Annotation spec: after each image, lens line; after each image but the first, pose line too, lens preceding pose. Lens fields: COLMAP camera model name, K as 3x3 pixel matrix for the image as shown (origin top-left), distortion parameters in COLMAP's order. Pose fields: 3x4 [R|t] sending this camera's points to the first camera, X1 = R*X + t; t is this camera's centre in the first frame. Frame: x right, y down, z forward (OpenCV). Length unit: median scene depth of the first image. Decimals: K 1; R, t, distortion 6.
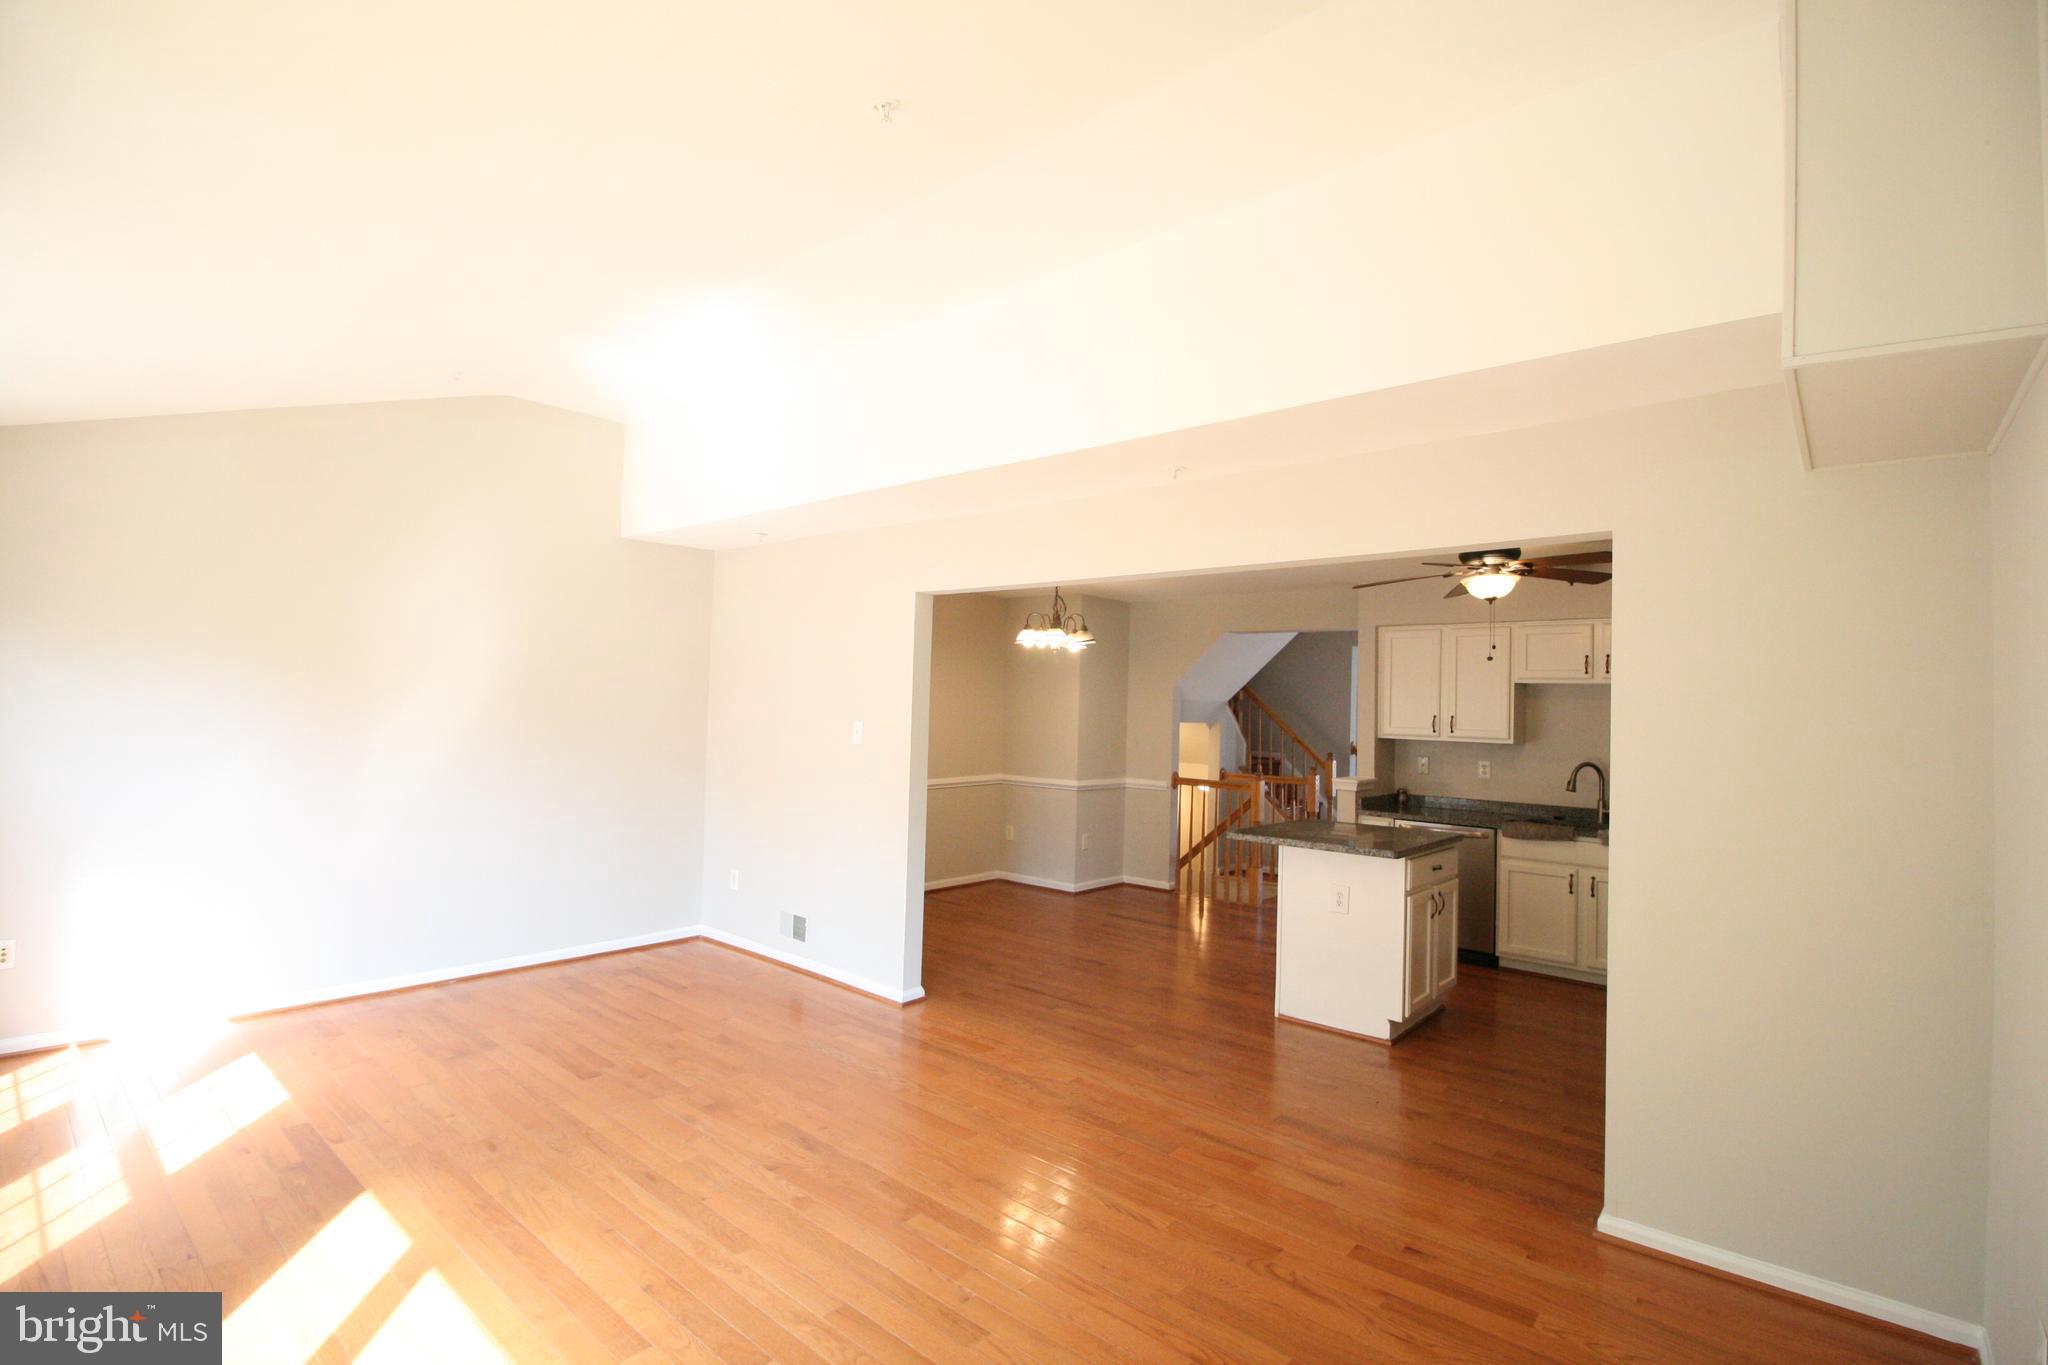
lens RADIAL K [[951.8, 0, 1024.0], [0, 951.8, 682.5], [0, 0, 1]] dist [0.001197, -0.015381]
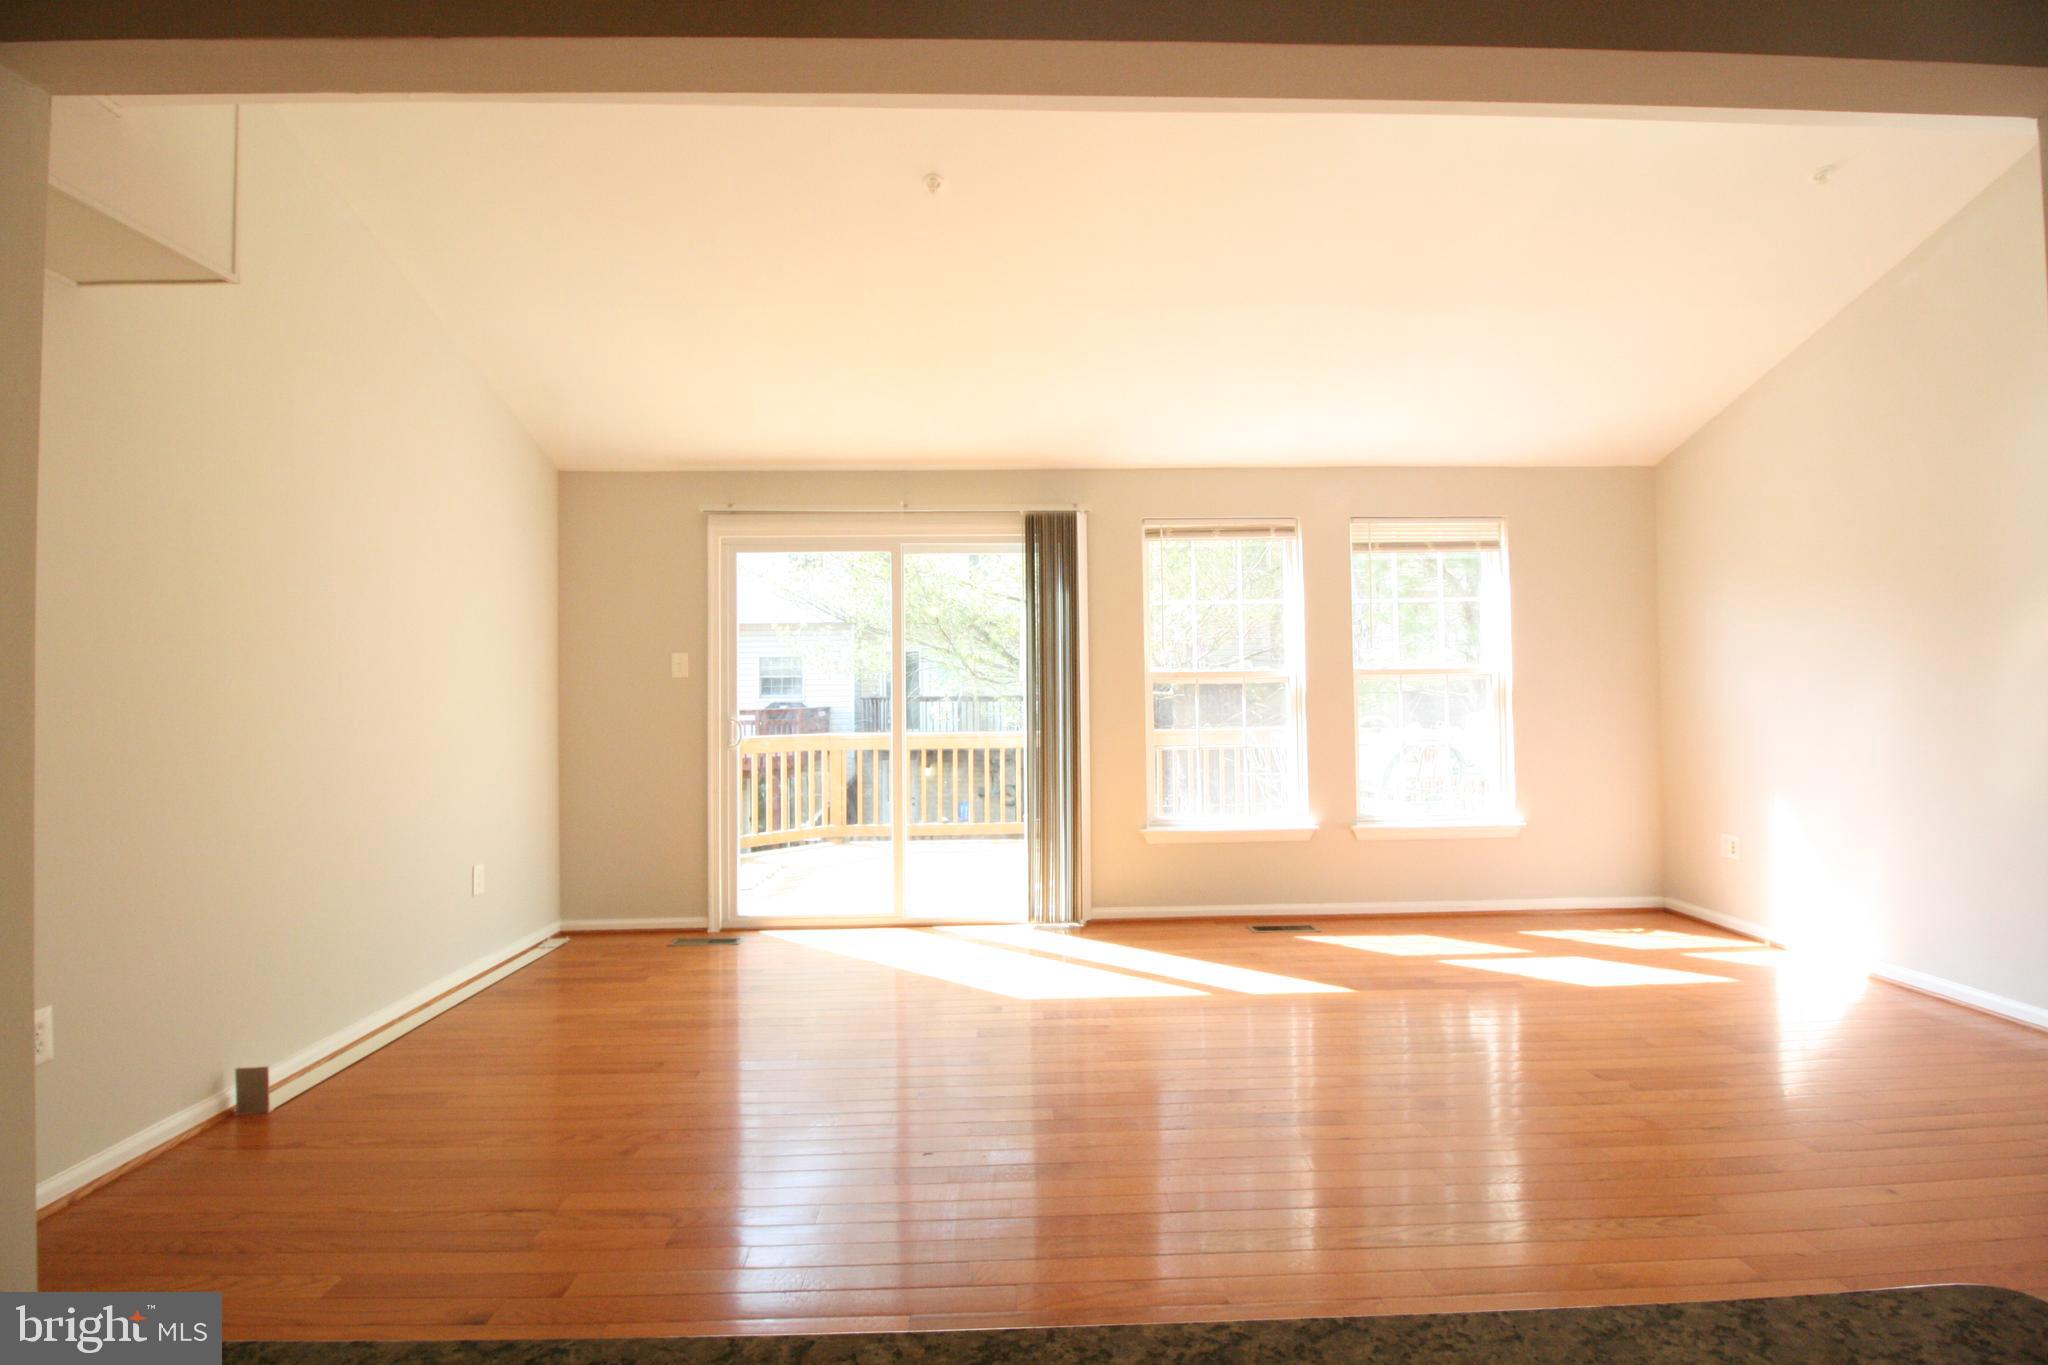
lens RADIAL K [[951.8, 0, 1024.0], [0, 951.8, 682.5], [0, 0, 1]] dist [0.001197, -0.015381]
pose [[-0.732293, -0.028253, -0.680404, 0.341100], [0.007838, 0.998723, -0.049907, 0.105267], [0.680945, -0.041880, -0.731136, 1.024388]]
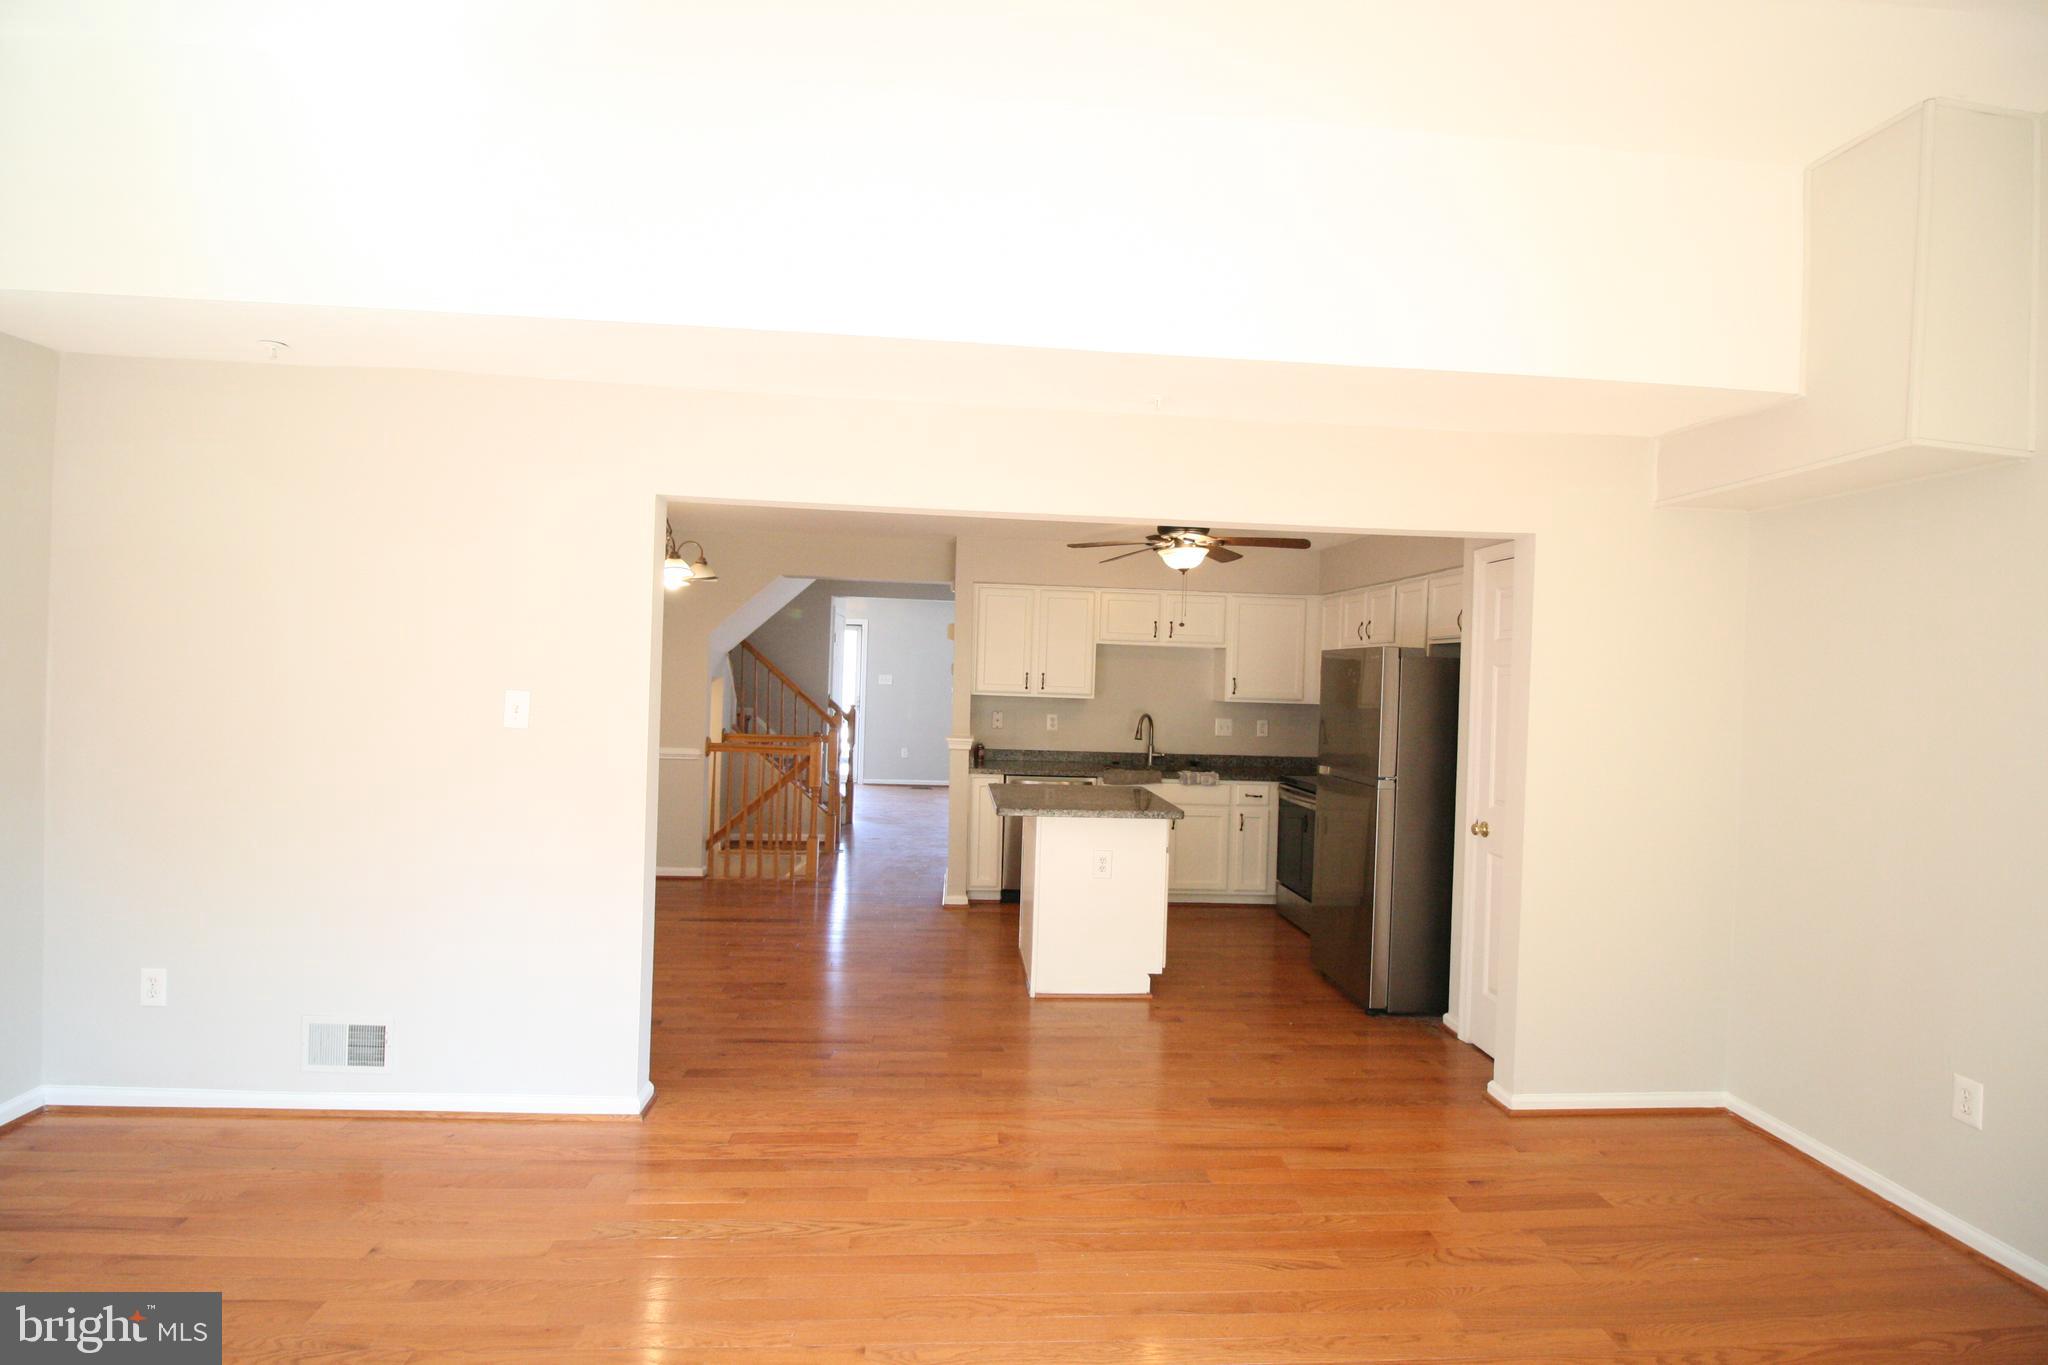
lens RADIAL K [[951.8, 0, 1024.0], [0, 951.8, 682.5], [0, 0, 1]] dist [0.001197, -0.015381]
pose [[0.703167, -0.010656, 0.710945, -0.417625], [-0.032603, 0.998353, 0.047209, -0.004890], [-0.710277, -0.056375, 0.701662, 0.367760]]
